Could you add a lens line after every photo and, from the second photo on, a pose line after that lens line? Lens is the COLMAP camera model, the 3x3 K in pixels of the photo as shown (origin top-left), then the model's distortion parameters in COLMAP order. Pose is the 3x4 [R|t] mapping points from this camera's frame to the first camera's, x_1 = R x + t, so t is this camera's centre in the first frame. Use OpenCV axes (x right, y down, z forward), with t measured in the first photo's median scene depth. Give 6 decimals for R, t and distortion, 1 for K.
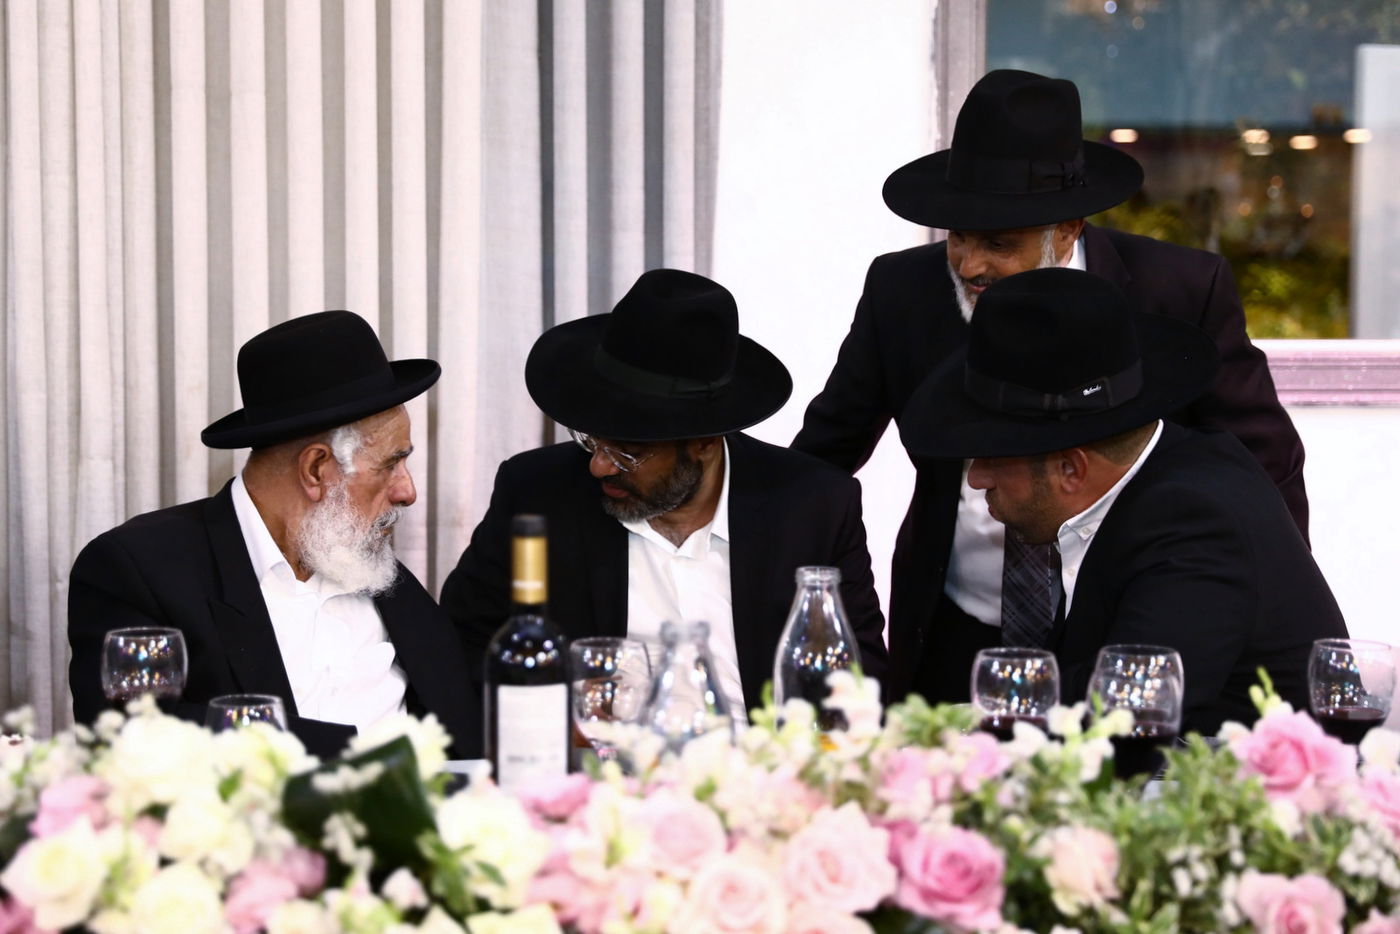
lens RADIAL K [[2690.5, 0, 646.2], [0, 2690.5, 417.6], [0, 0, 1]] dist [0.183053, 0.000000]
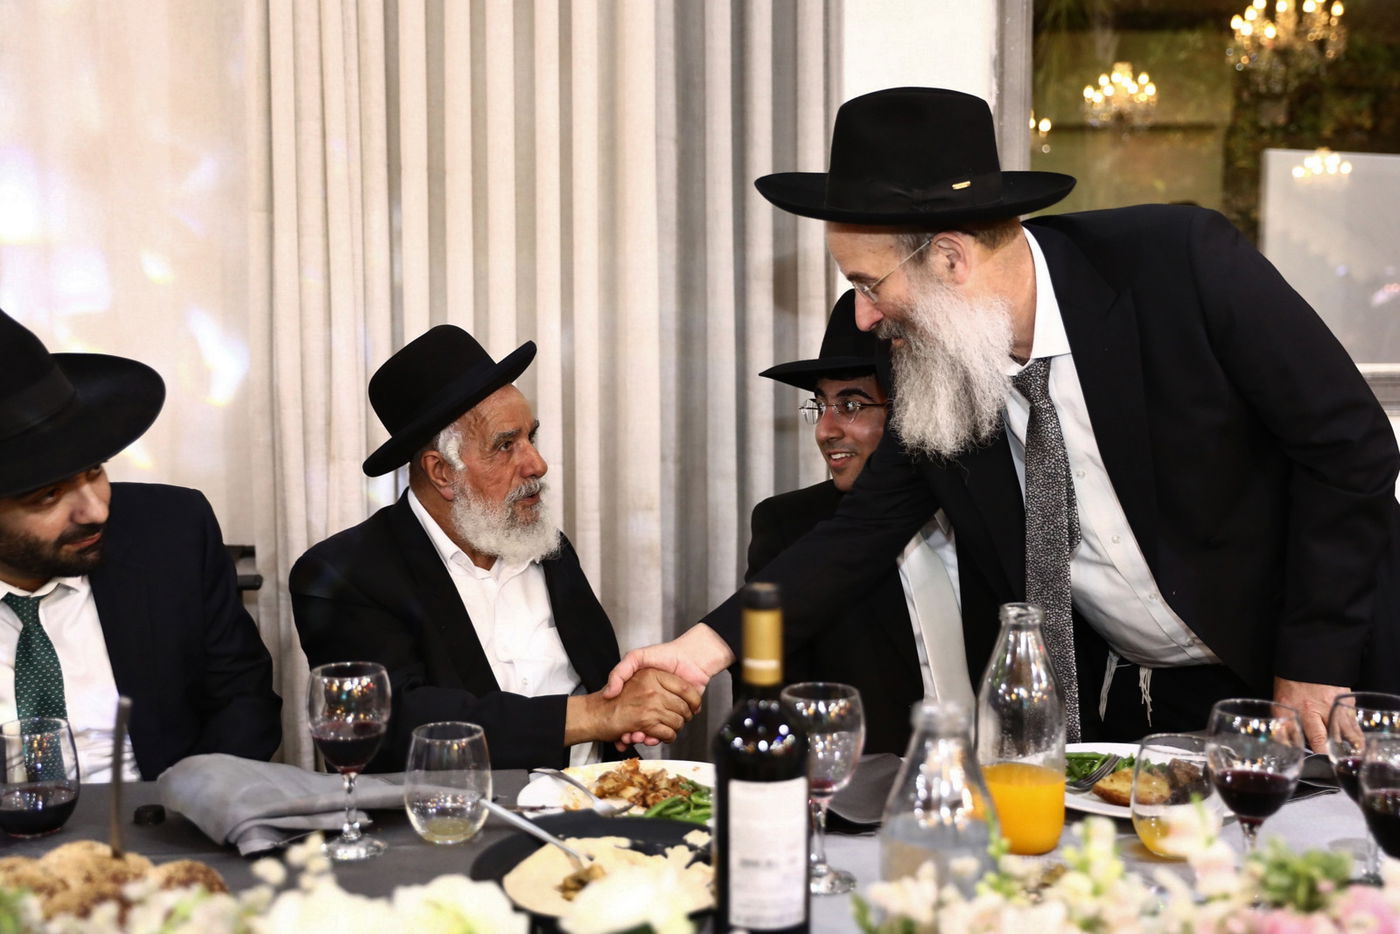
lens RADIAL K [[1552.2, 0, 696.3], [0, 1552.2, 465.0], [0, 0, 1]] dist [-0.000500, 0.000000]
pose [[0.999992, -0.001629, -0.003650, -0.069714], [0.001780, 0.999126, 0.041770, -0.025426], [0.003579, -0.041777, 0.999121, 0.553558]]
